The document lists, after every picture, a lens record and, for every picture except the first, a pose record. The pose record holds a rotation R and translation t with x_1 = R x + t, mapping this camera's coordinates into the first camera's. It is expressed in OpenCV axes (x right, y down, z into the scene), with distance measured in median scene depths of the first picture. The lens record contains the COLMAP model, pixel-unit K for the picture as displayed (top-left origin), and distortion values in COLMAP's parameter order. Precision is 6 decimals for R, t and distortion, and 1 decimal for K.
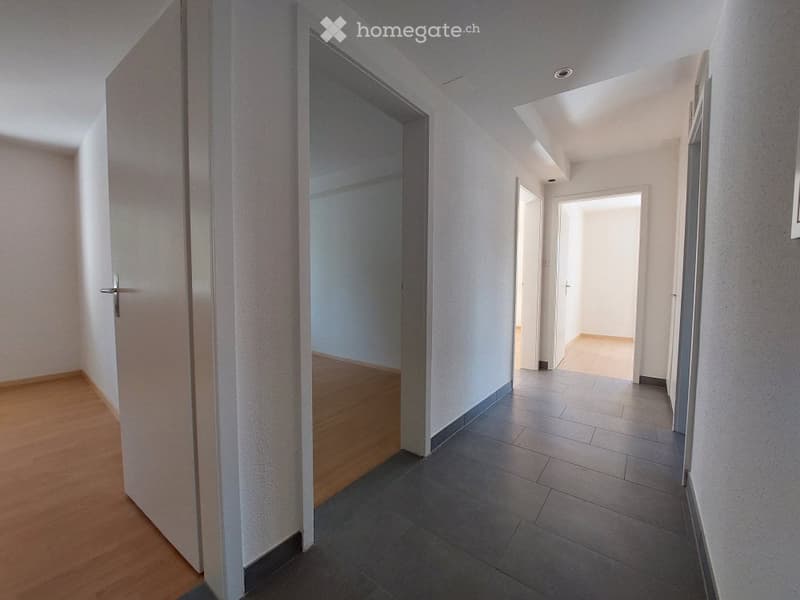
lens RADIAL K [[318.1, 0, 410.4], [0, 318.1, 297.4], [0, 0, 1]] dist [-0.010401, -0.004563]
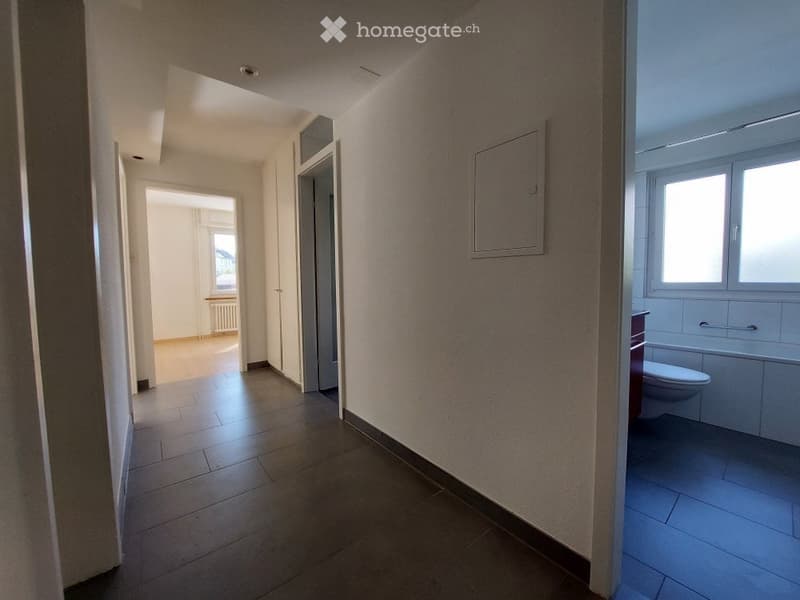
lens RADIAL K [[318.1, 0, 410.4], [0, 318.1, 297.4], [0, 0, 1]] dist [-0.010401, -0.004563]
pose [[0.230661, -0.066865, 0.970734, -0.209320], [0.066030, 0.996412, 0.052944, -0.007199], [-0.970791, 0.051885, 0.234249, 0.154115]]
